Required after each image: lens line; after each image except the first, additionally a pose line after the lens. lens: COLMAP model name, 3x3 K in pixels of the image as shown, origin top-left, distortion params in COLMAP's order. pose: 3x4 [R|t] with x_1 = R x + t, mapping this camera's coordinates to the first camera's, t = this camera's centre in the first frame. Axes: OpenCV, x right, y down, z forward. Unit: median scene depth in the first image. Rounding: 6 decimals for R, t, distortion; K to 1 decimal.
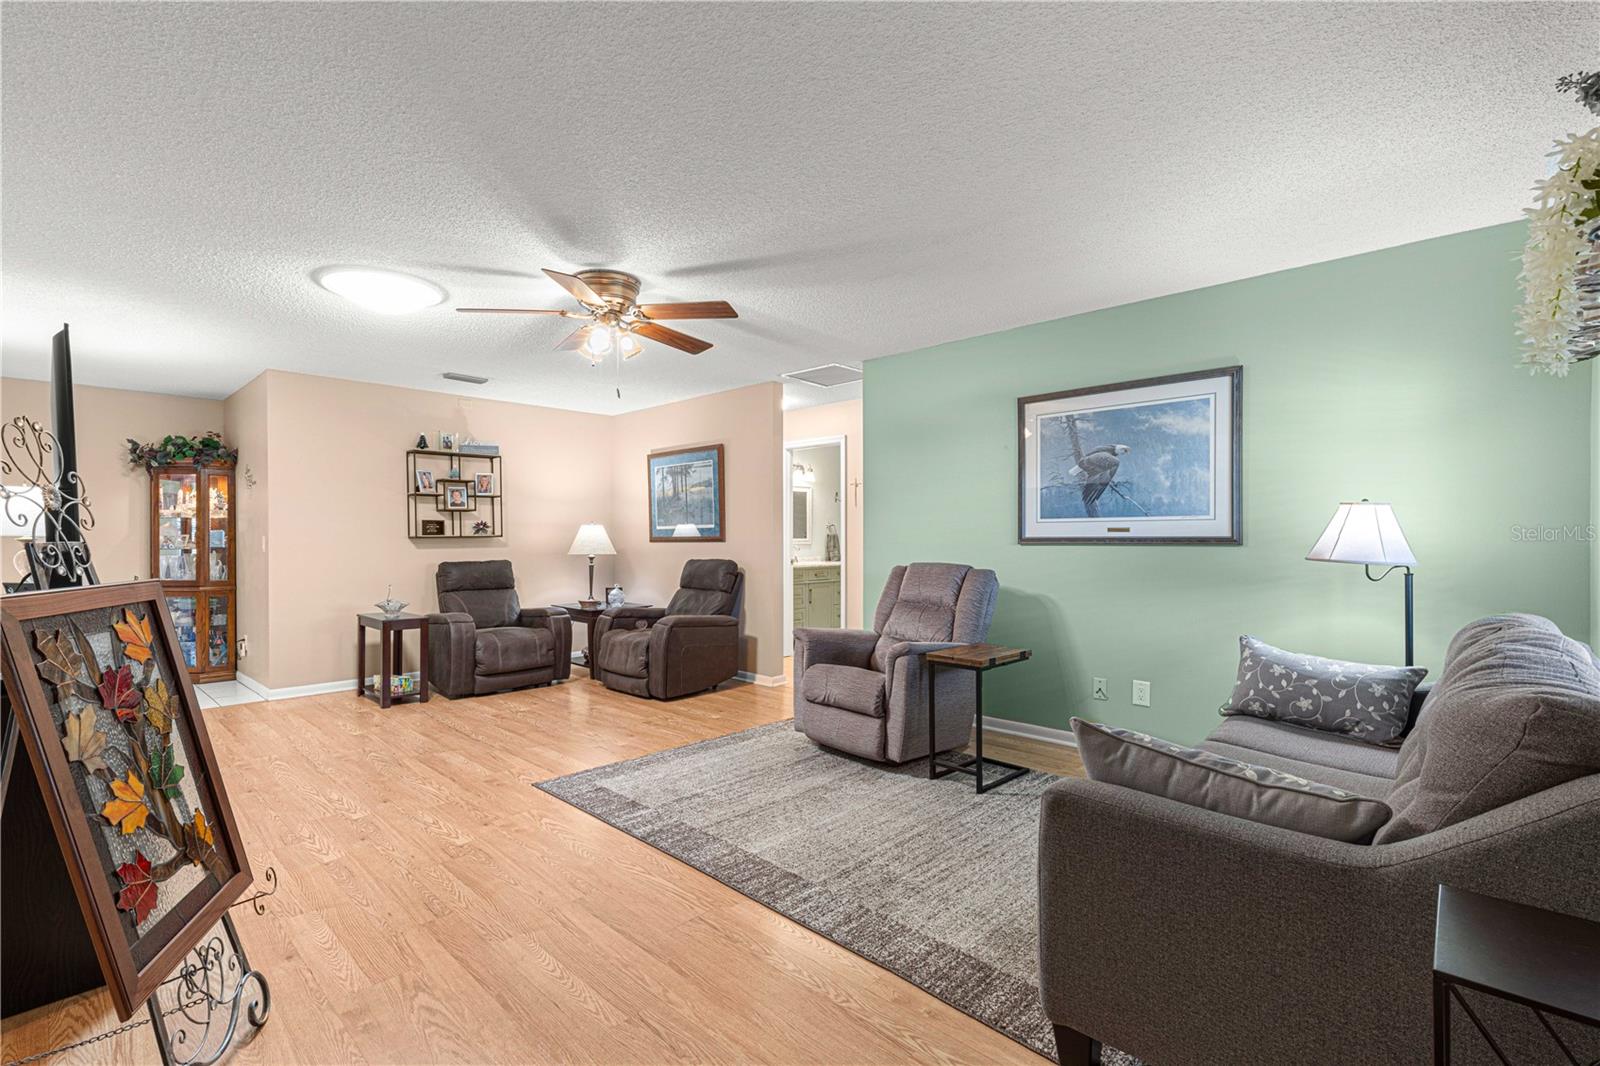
lens RADIAL K [[720.1, 0, 799.0], [0, 720.1, 539.8], [0, 0, 1]] dist [0.009450, -0.002330]
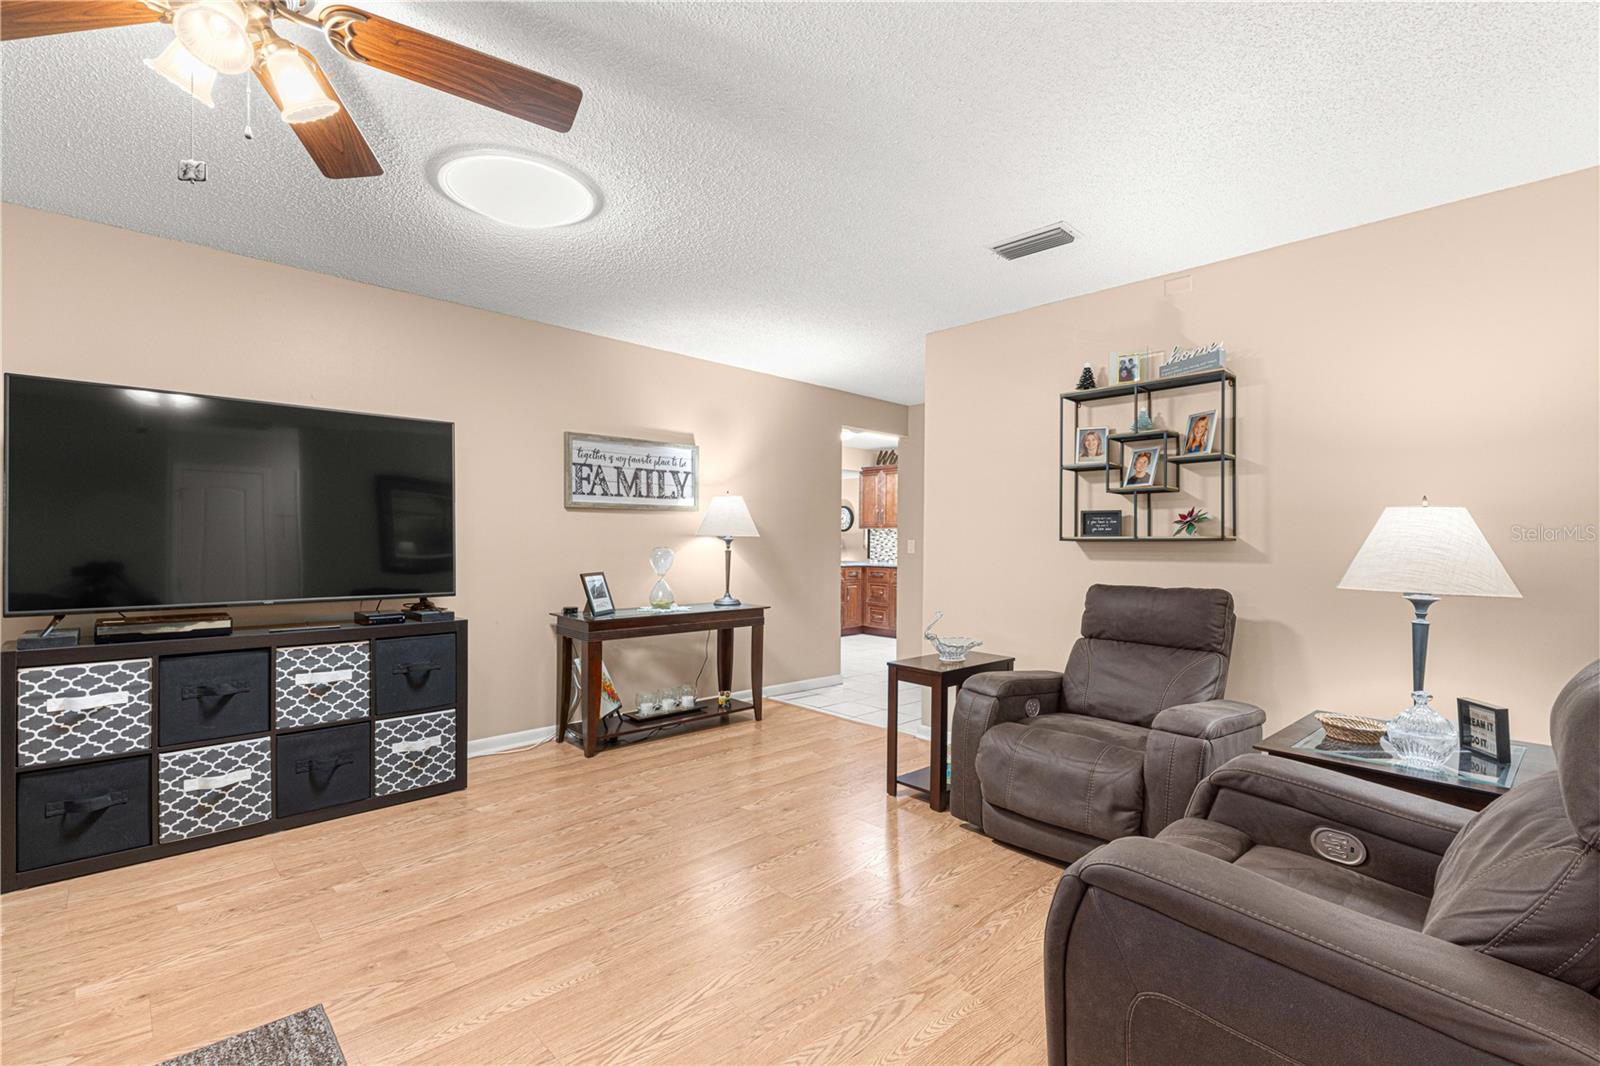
lens RADIAL K [[720.1, 0, 796.2], [0, 720.1, 540.2], [0, 0, 1]] dist [0.009450, -0.002330]
pose [[-0.050834, 0.002516, -0.998704, 0.079863], [-0.010860, 0.999936, 0.003072, -0.002550], [0.998648, 0.011002, -0.050803, 0.790143]]
